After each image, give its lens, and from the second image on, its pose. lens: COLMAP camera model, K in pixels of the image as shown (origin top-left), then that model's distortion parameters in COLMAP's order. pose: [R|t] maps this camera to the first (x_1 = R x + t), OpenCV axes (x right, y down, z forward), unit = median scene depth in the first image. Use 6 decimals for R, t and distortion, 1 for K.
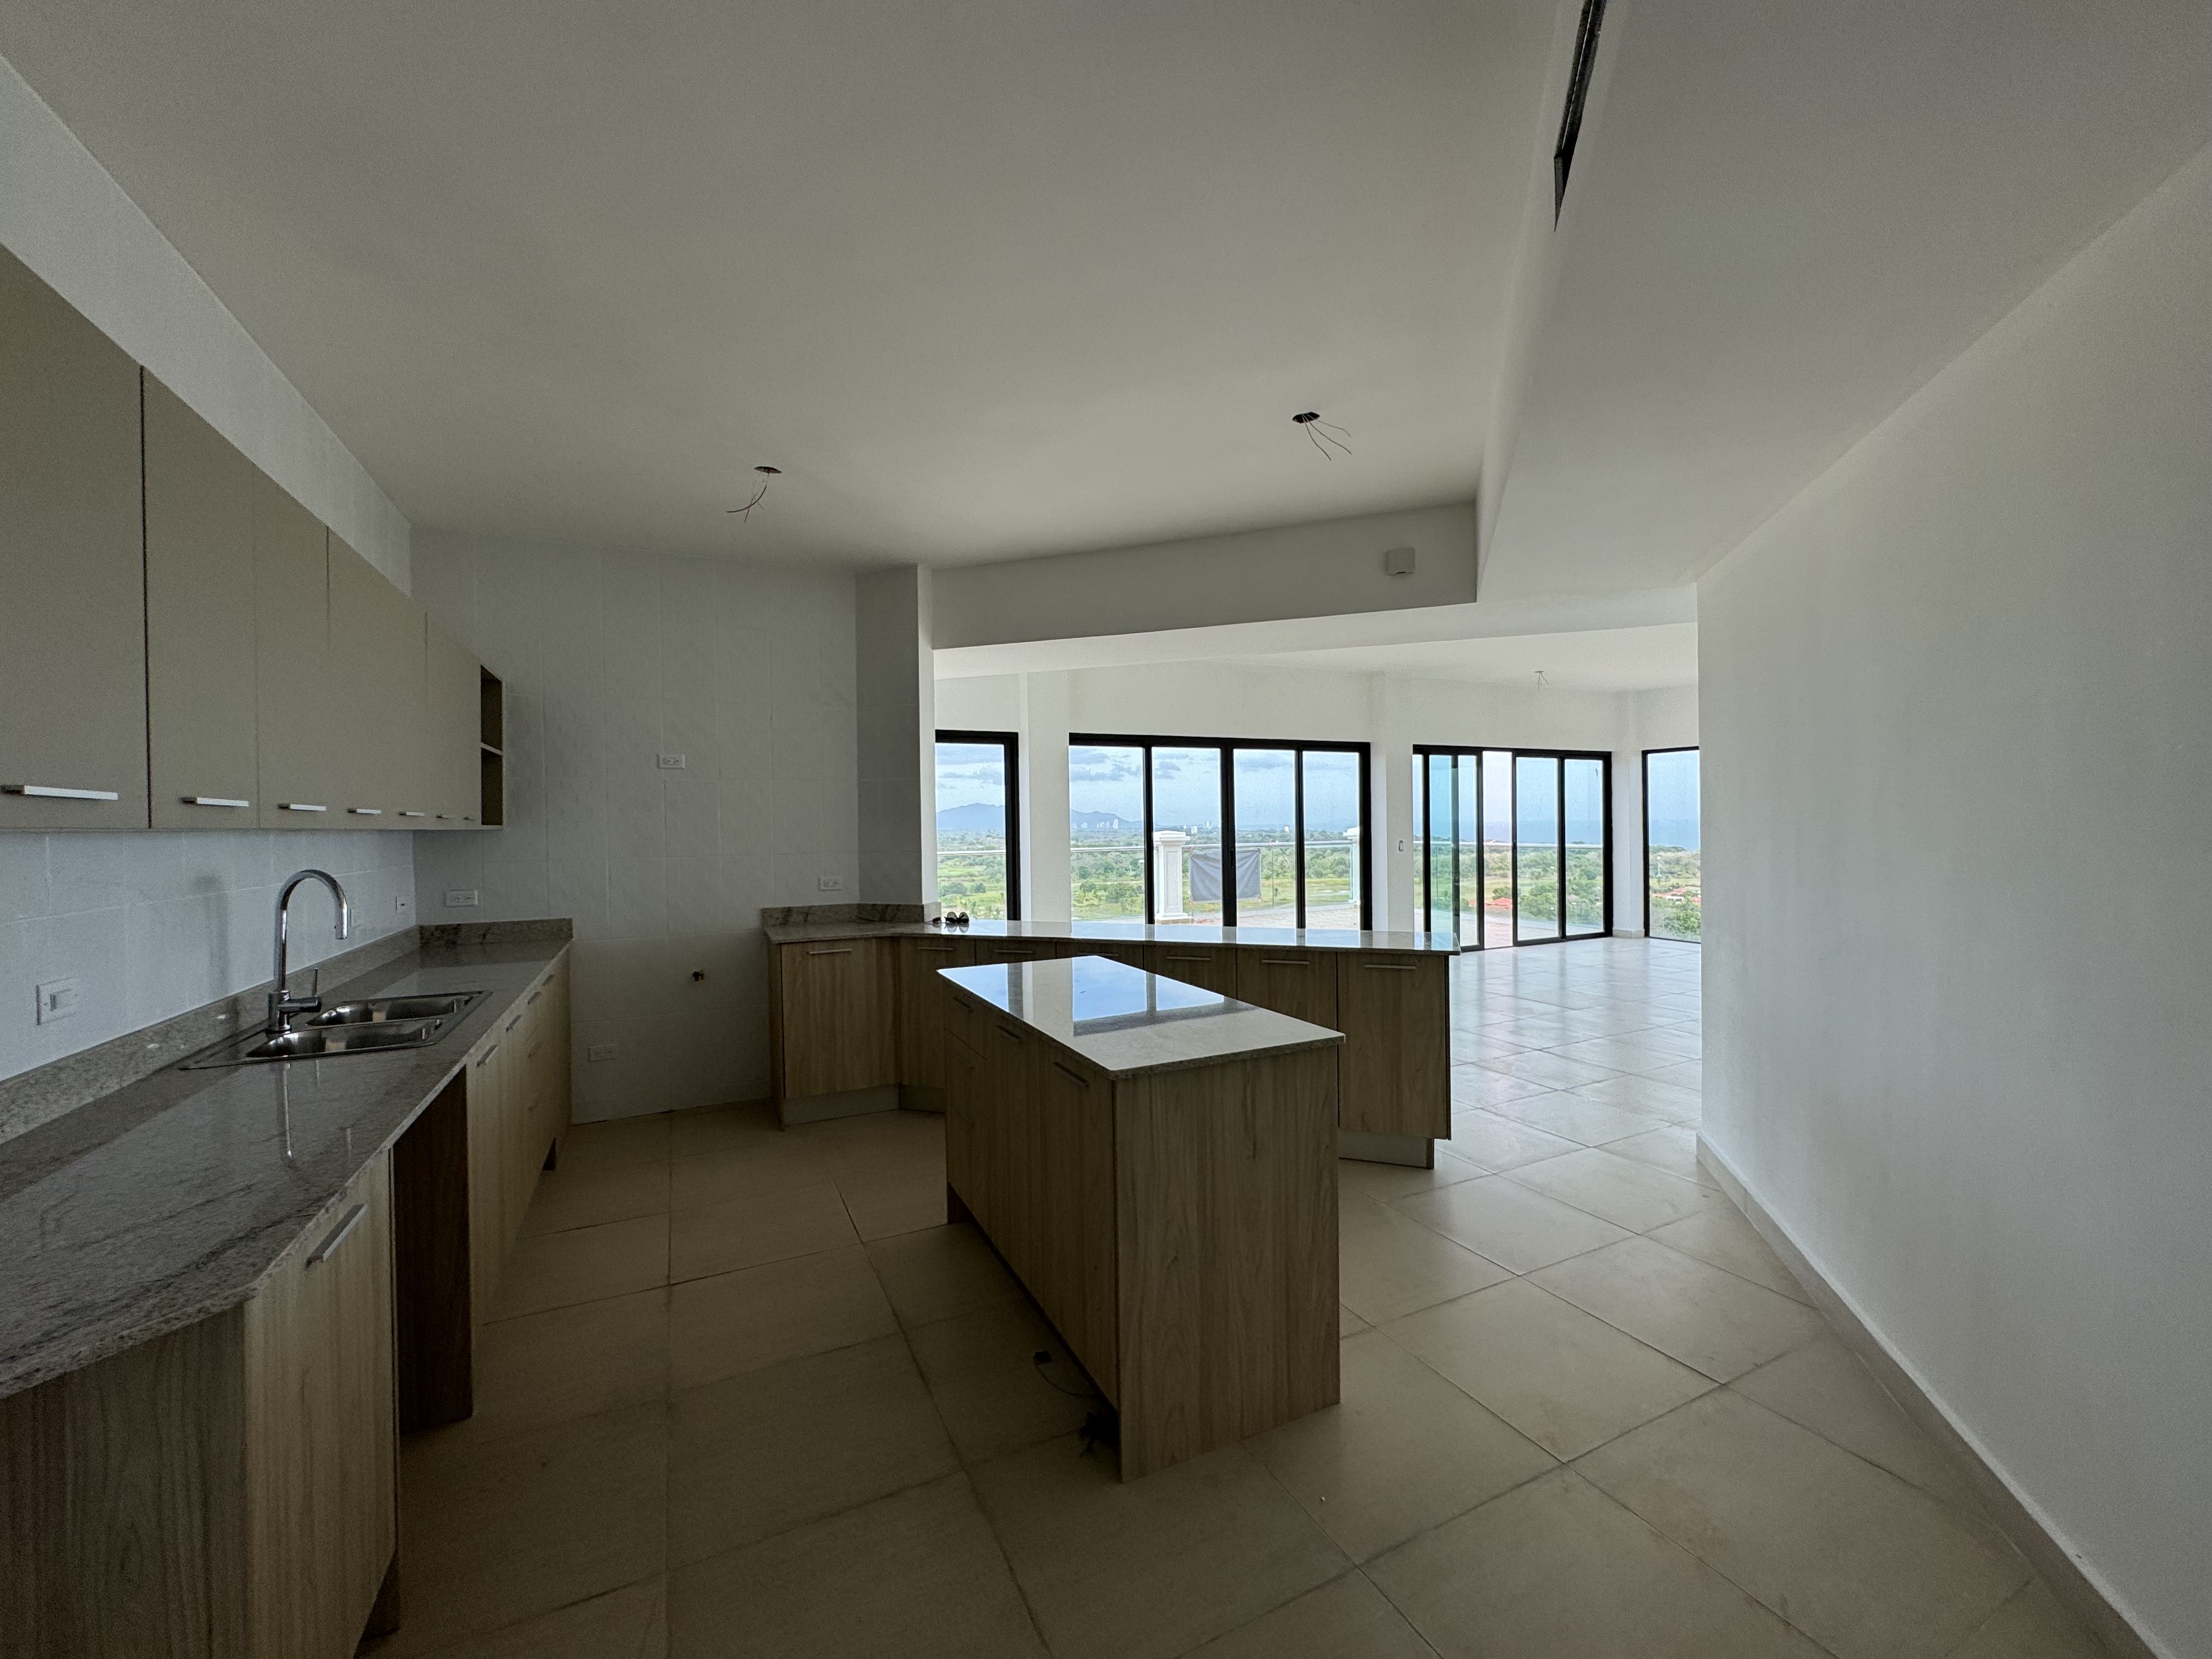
lens RADIAL K [[889.5, 0, 1113.9], [0, 889.5, 834.7], [0, 0, 1]] dist [-0.000020, 0.000615]
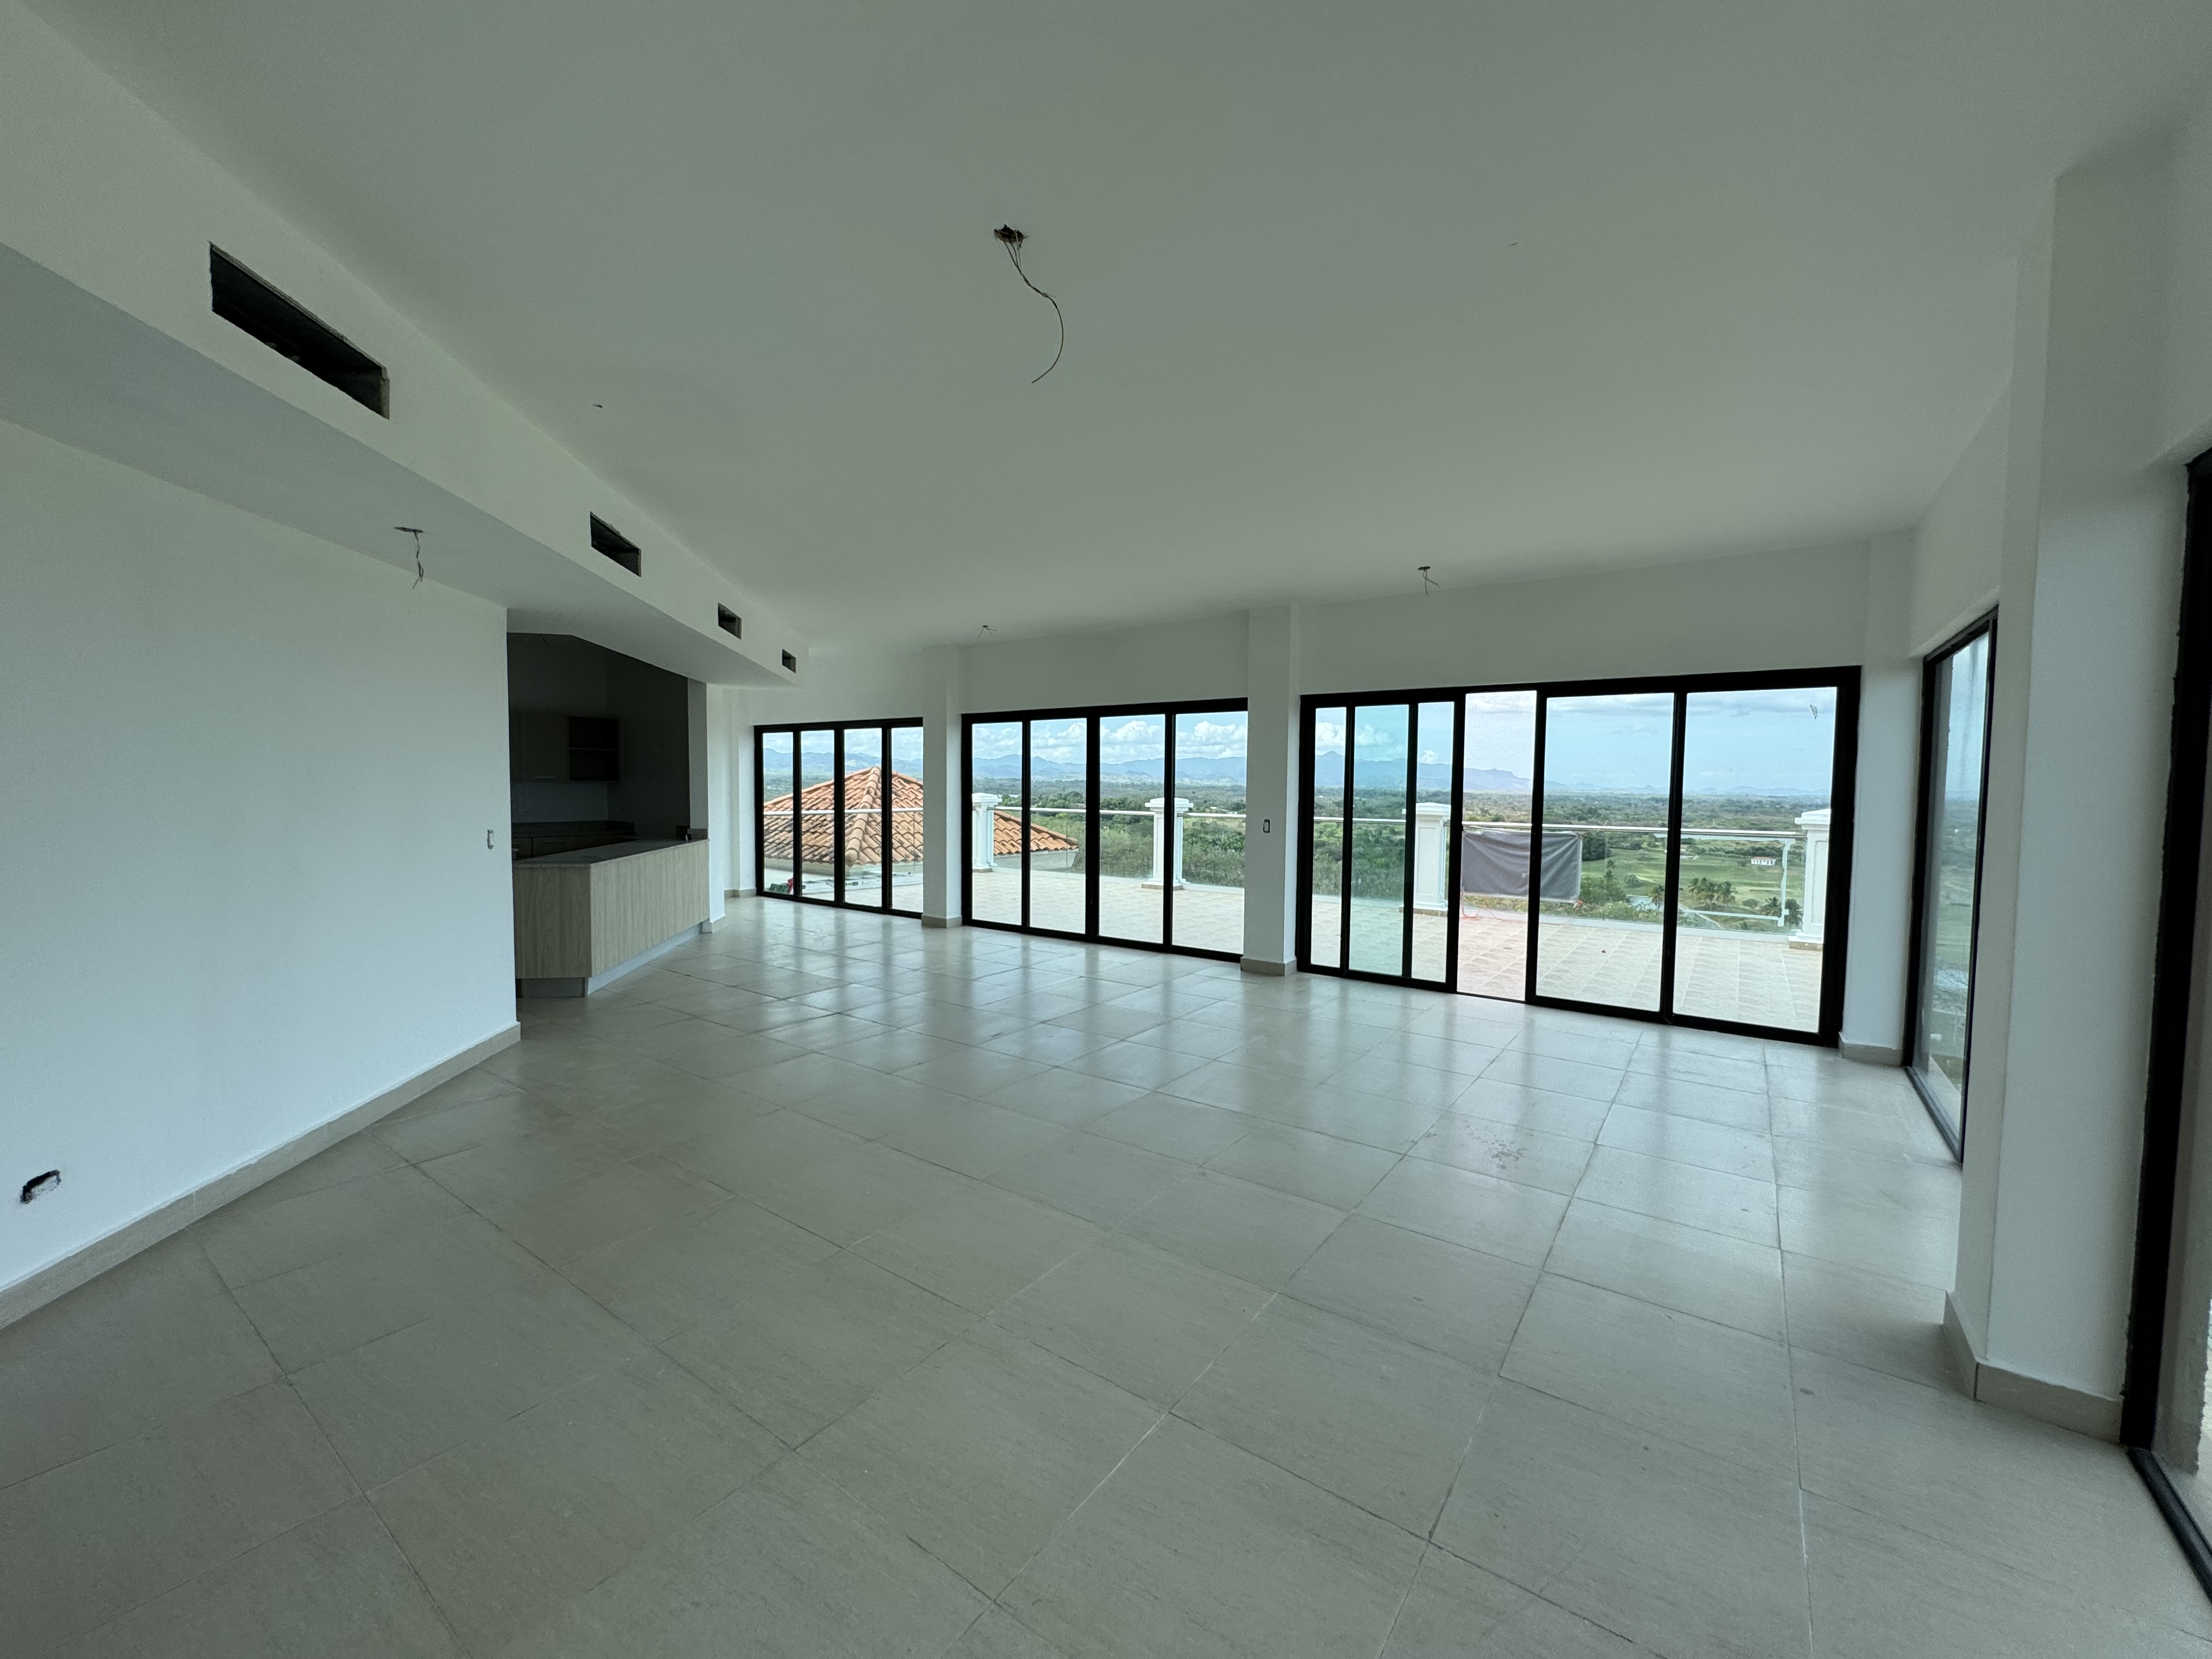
lens RADIAL K [[889.5, 0, 1105.9], [0, 889.5, 814.8], [0, 0, 1]] dist [-0.000020, 0.000615]
pose [[0.424691, 0.051013, -0.903900, 0.902320], [-0.033765, 0.998609, 0.040494, -0.022081], [0.904709, 0.013323, 0.425822, 0.478606]]
